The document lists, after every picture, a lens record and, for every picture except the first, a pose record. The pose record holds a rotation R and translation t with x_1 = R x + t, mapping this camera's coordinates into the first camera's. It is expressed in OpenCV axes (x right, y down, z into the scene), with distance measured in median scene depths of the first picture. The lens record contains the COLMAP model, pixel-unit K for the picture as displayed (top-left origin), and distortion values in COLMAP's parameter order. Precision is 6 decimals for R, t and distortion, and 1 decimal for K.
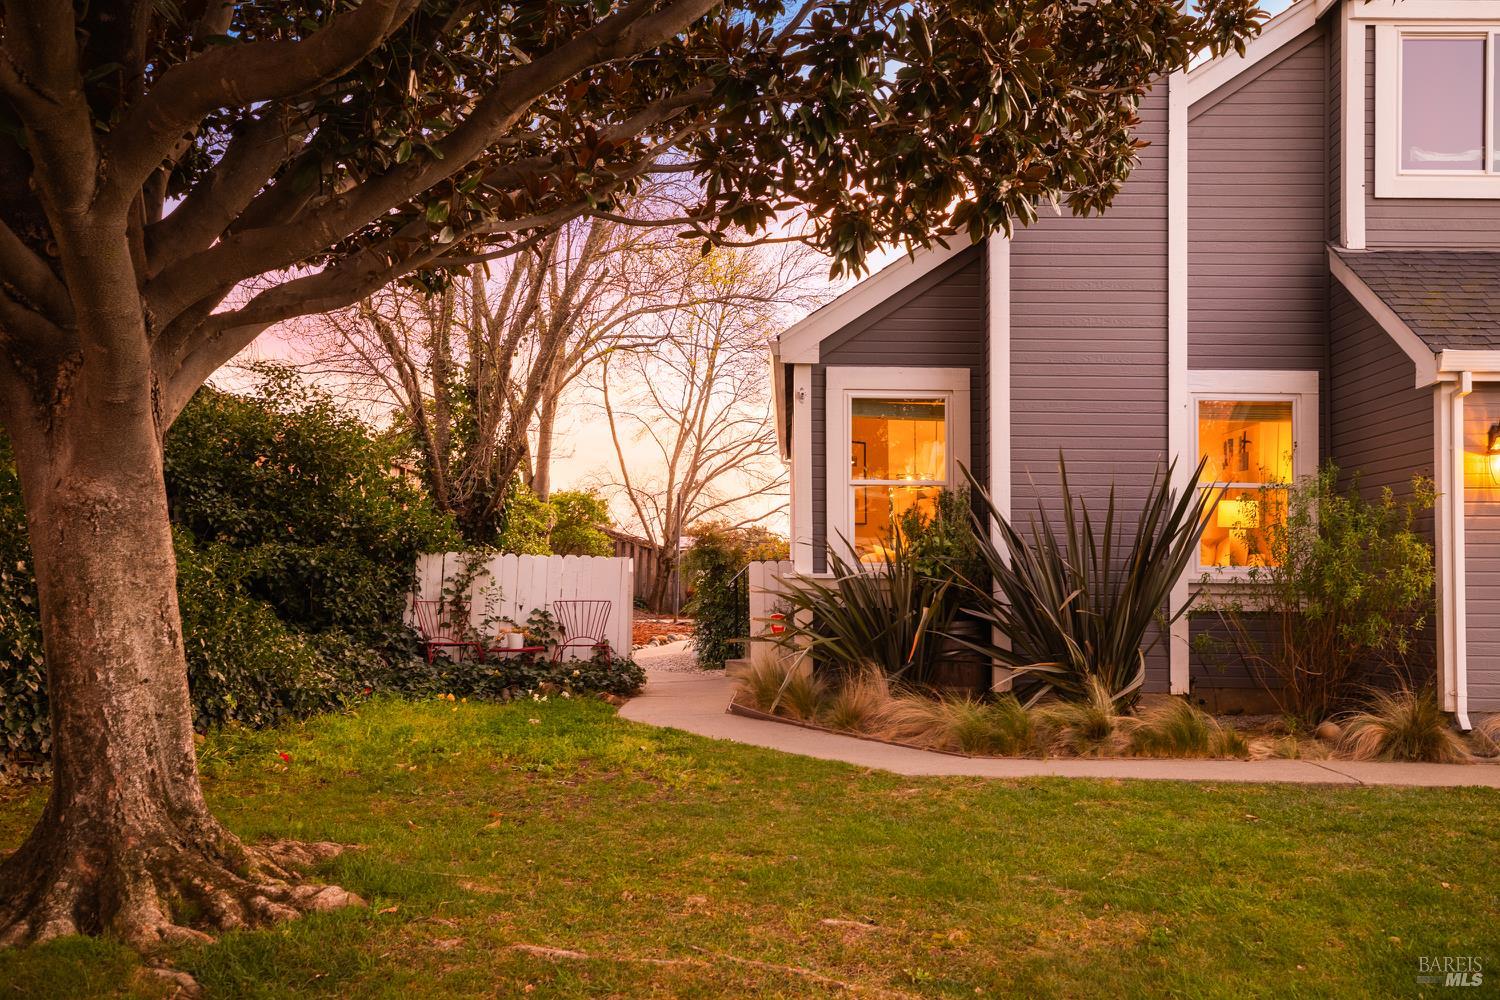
lens RADIAL K [[2459.6, 0, 750.0], [0, 2459.6, 500.0], [0, 0, 1]] dist [-0.260195, 0.032591]
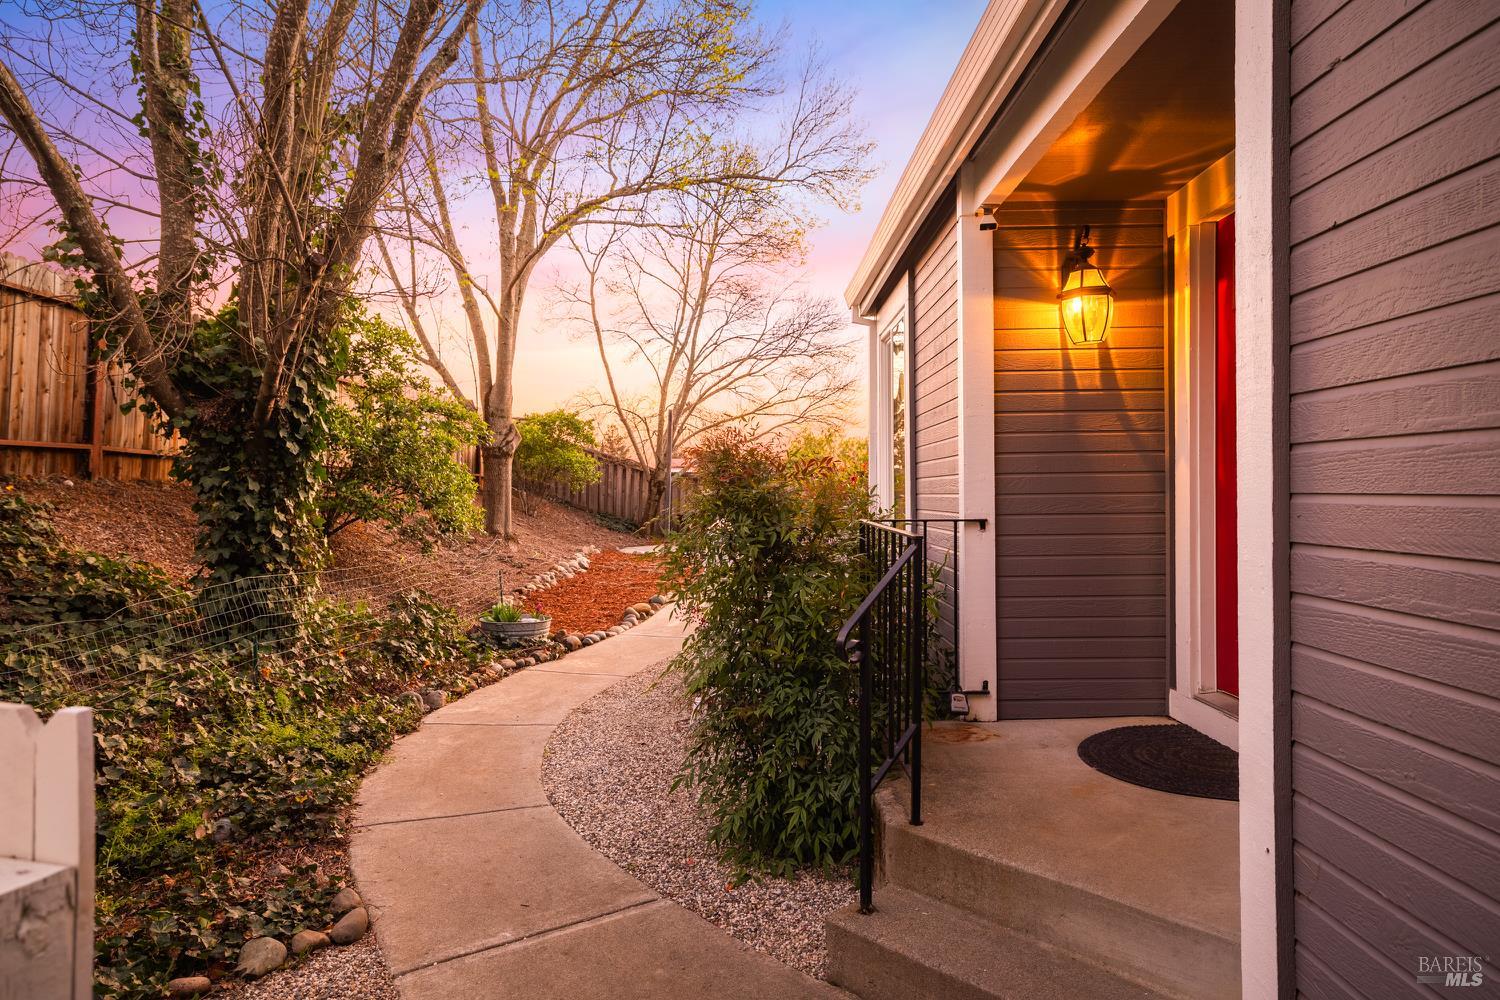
lens RADIAL K [[1446.4, 0, 750.0], [0, 1446.4, 500.0], [0, 0, 1]] dist [-0.001852, 0.002482]
pose [[0.999682, -0.002175, 0.025122, -0.012240], [0.001067, 0.999029, 0.044046, 0.006047], [-0.025194, -0.044005, 0.998714, 0.436753]]
